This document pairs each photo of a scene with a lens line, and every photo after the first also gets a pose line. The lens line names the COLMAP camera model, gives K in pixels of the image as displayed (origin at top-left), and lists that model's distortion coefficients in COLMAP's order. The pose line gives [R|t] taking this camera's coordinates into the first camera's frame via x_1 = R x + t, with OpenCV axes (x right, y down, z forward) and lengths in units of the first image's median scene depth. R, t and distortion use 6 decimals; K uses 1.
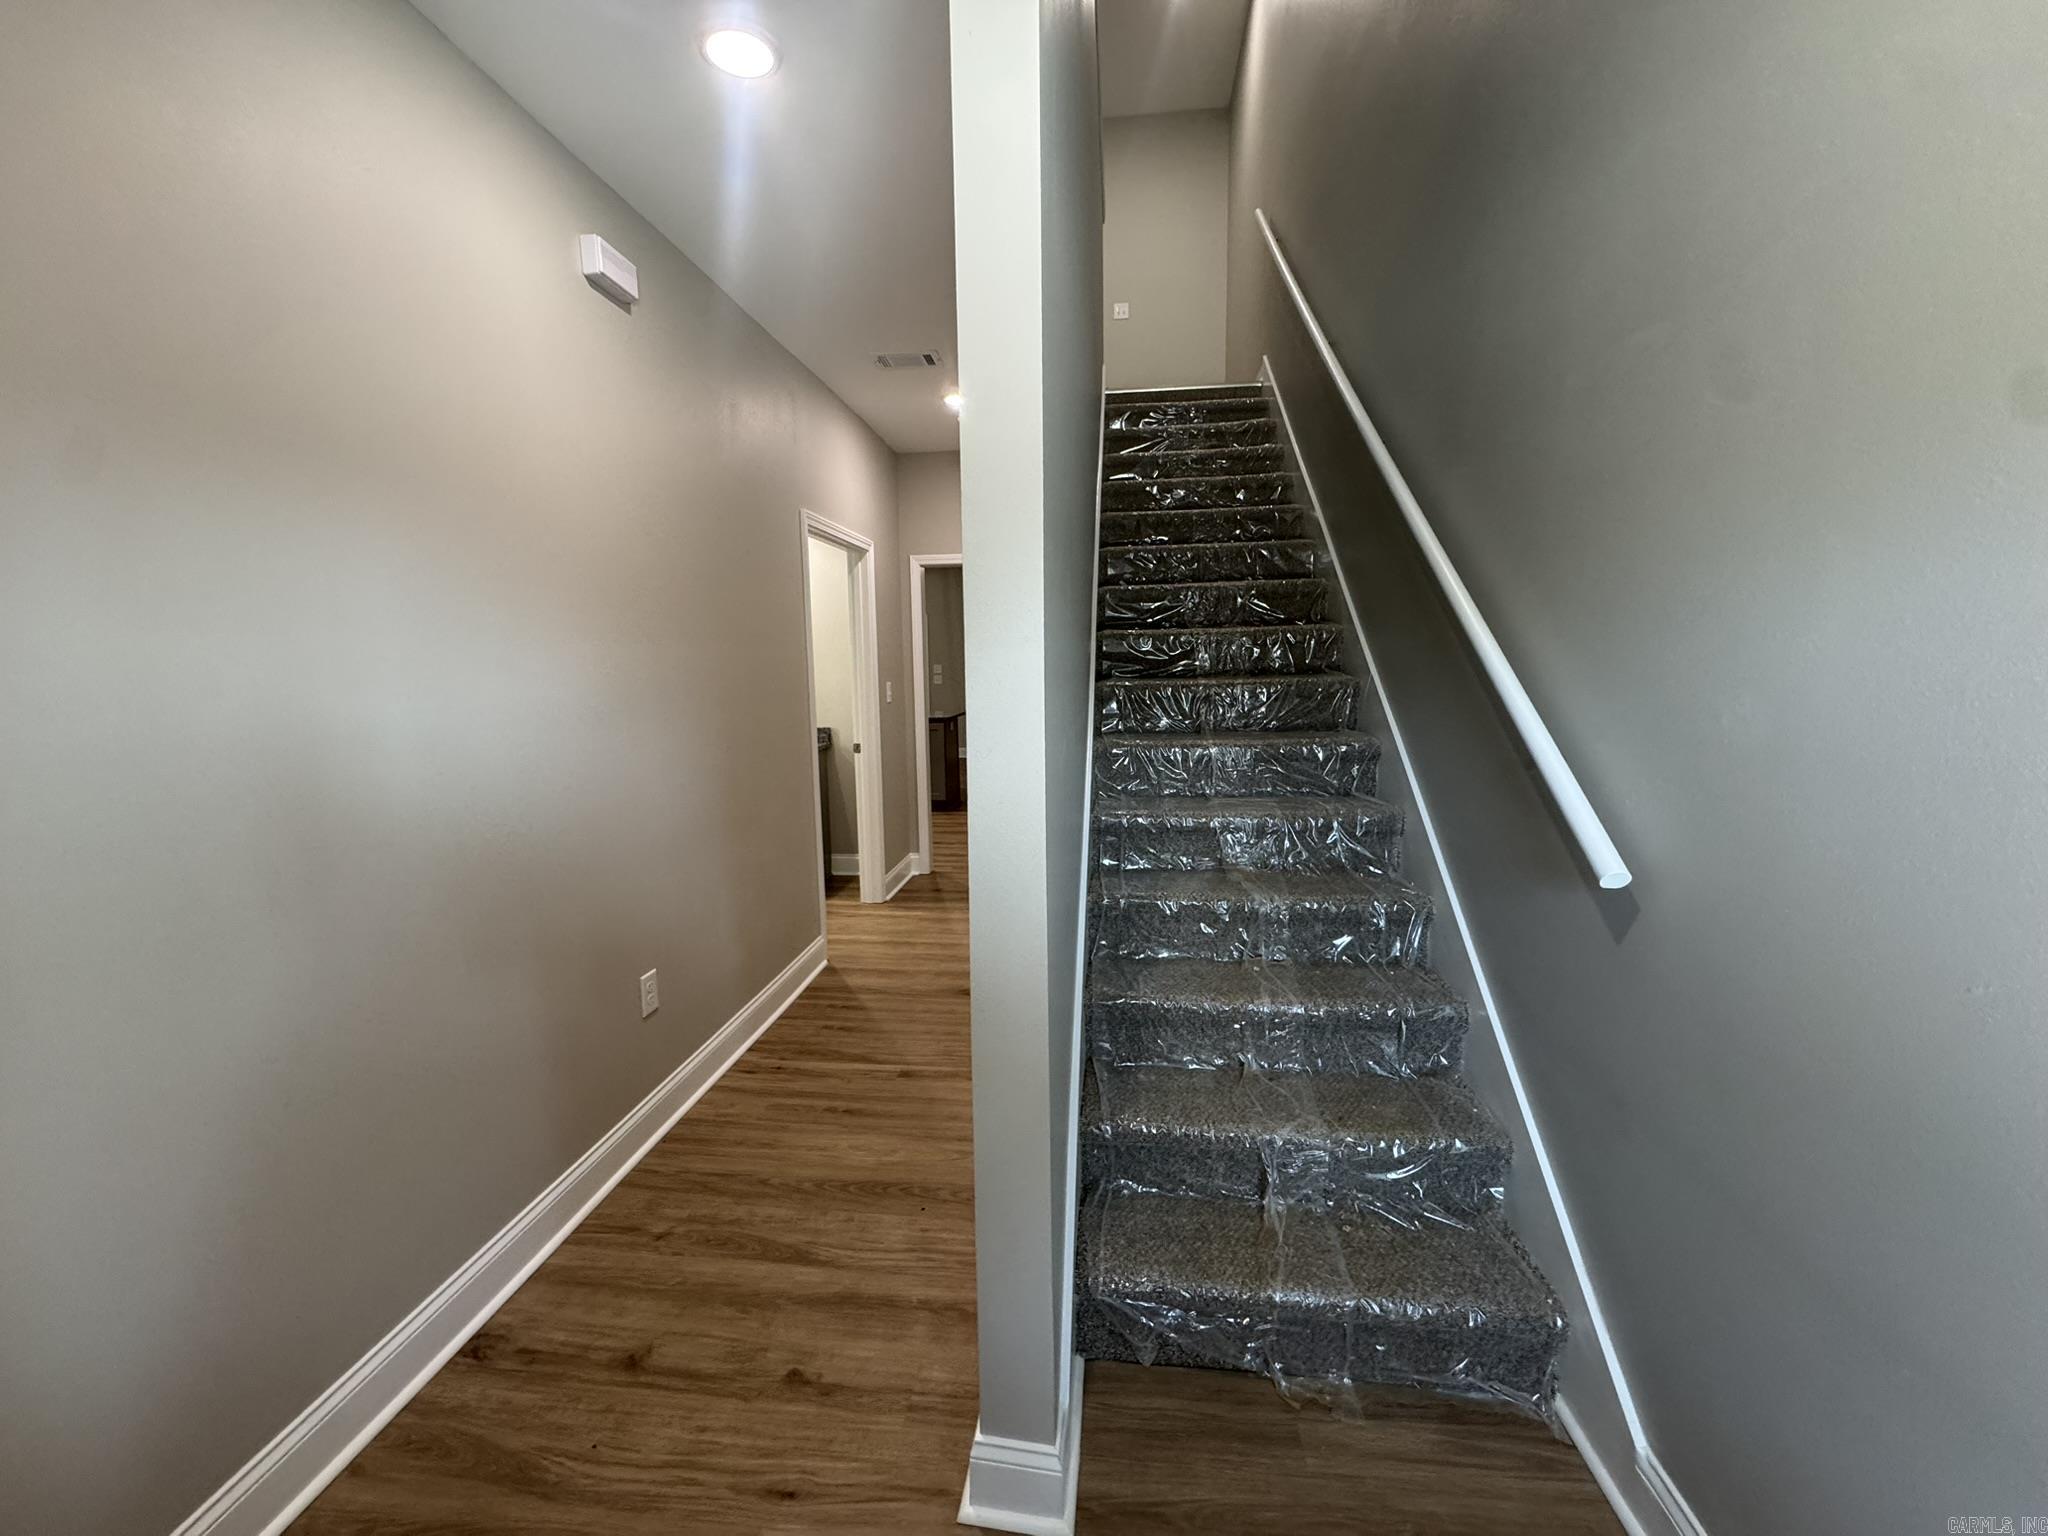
lens RADIAL K [[824.0, 0, 1019.6], [0, 824.0, 767.3], [0, 0, 1]] dist [-0.001582, -0.000040]
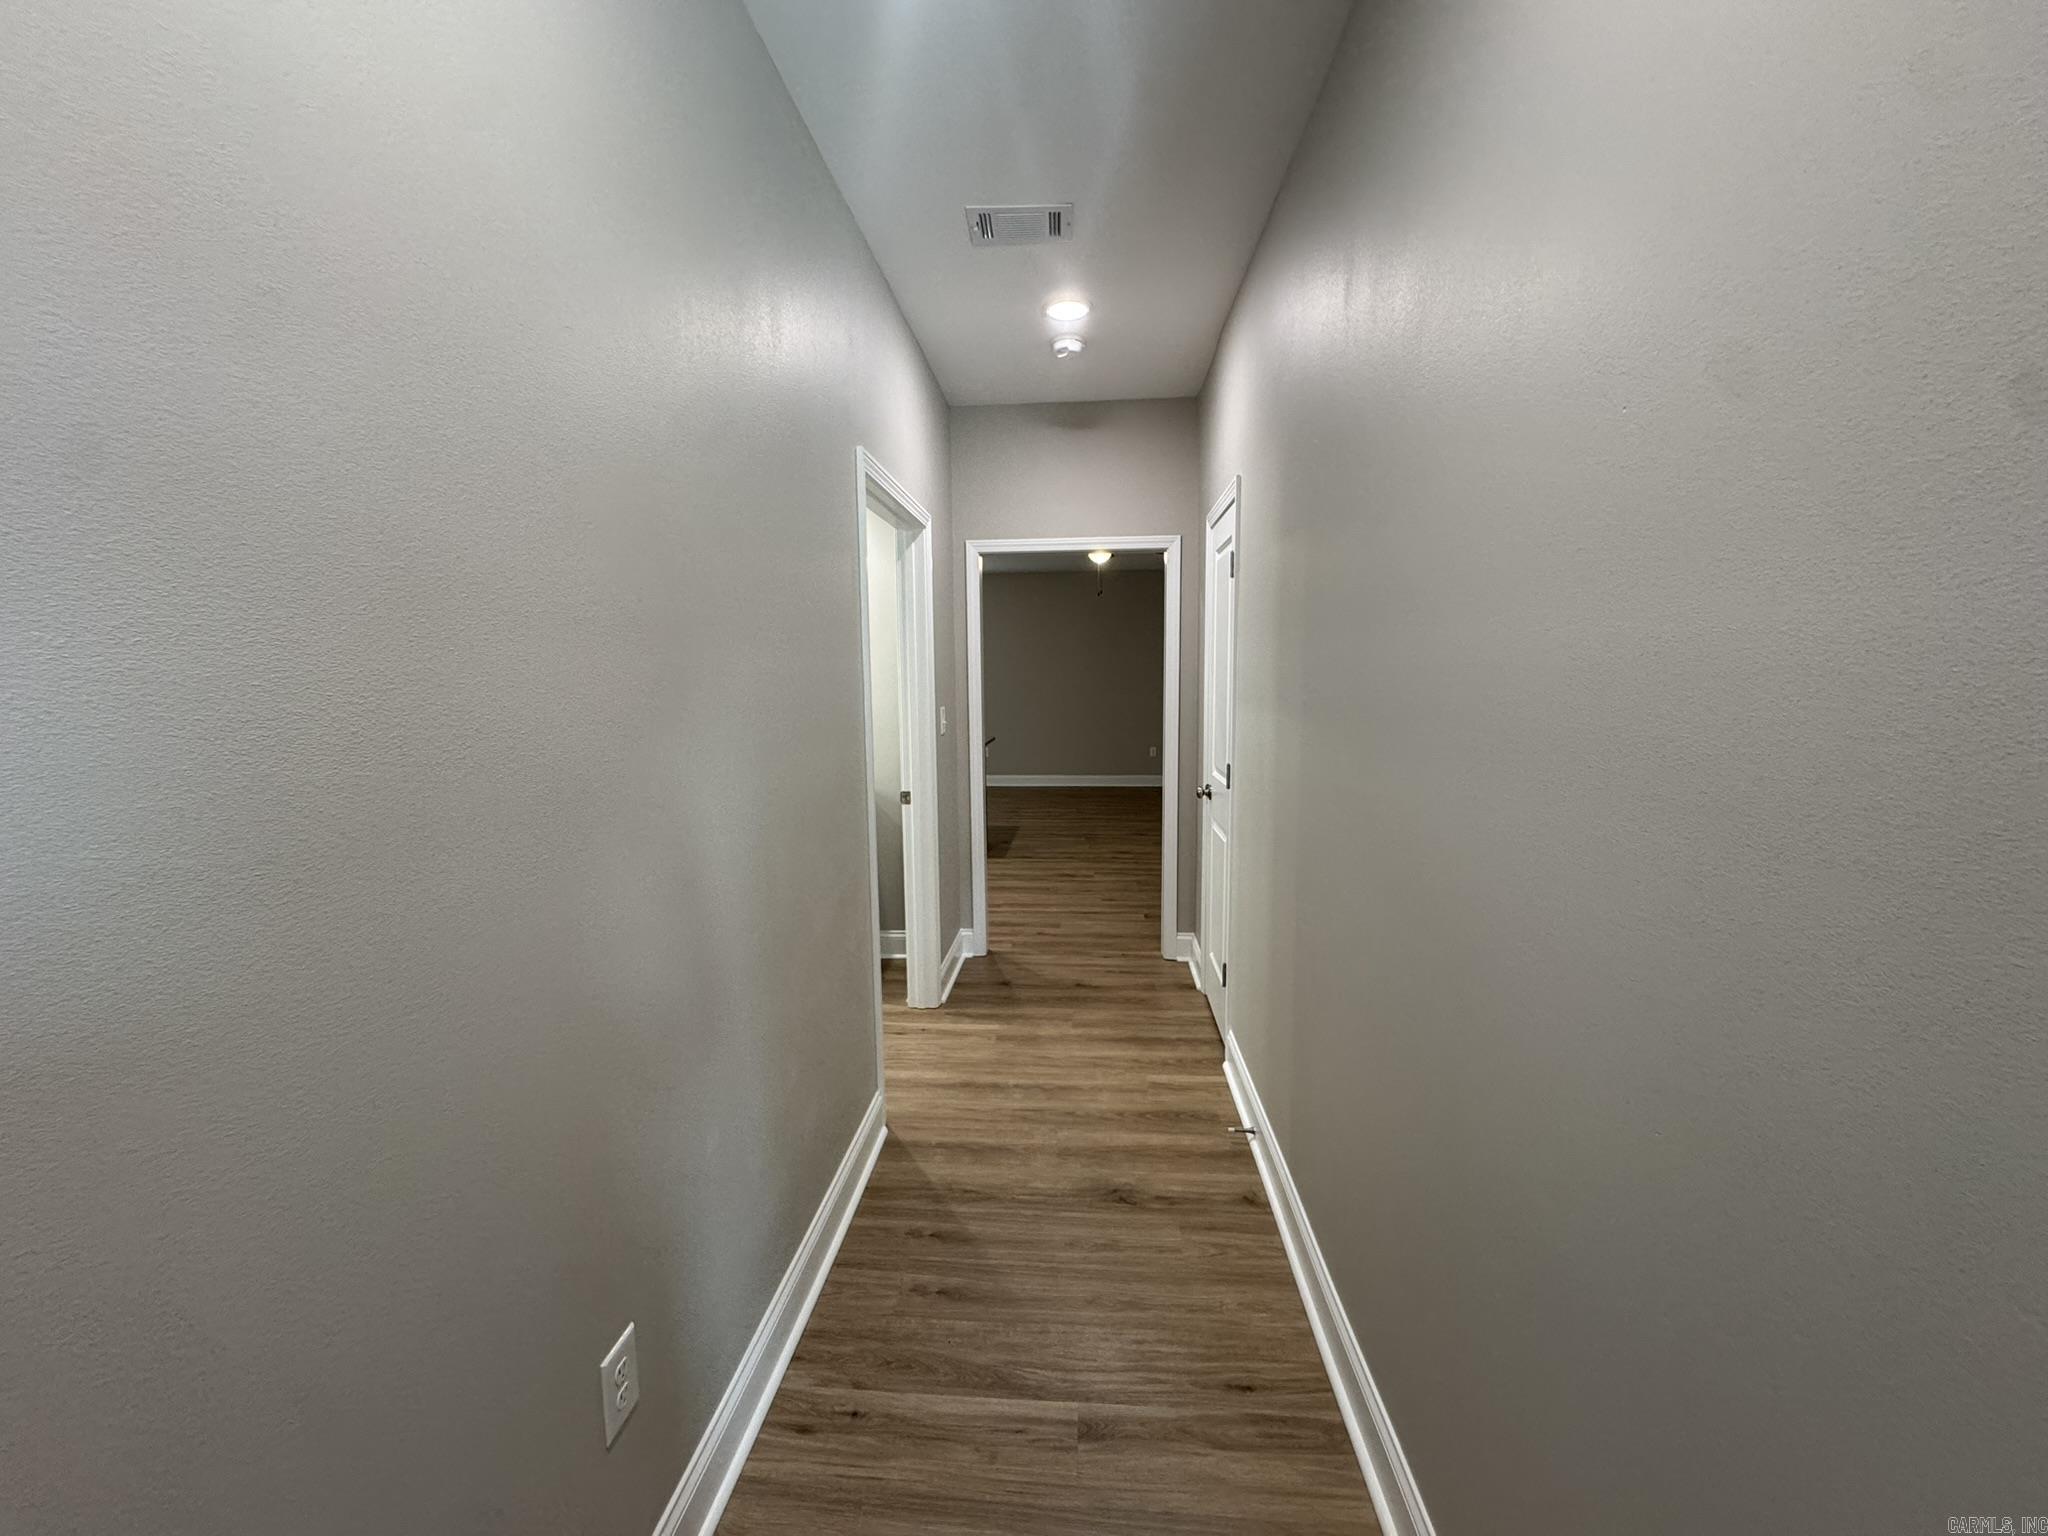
lens RADIAL K [[824.0, 0, 1029.7], [0, 824.0, 772.8], [0, 0, 1]] dist [-0.001582, -0.000040]
pose [[0.998751, 0.002943, 0.049886, -0.149269], [-0.002345, 0.999925, -0.012035, -0.044044], [-0.049918, 0.011903, 0.998682, 0.319046]]
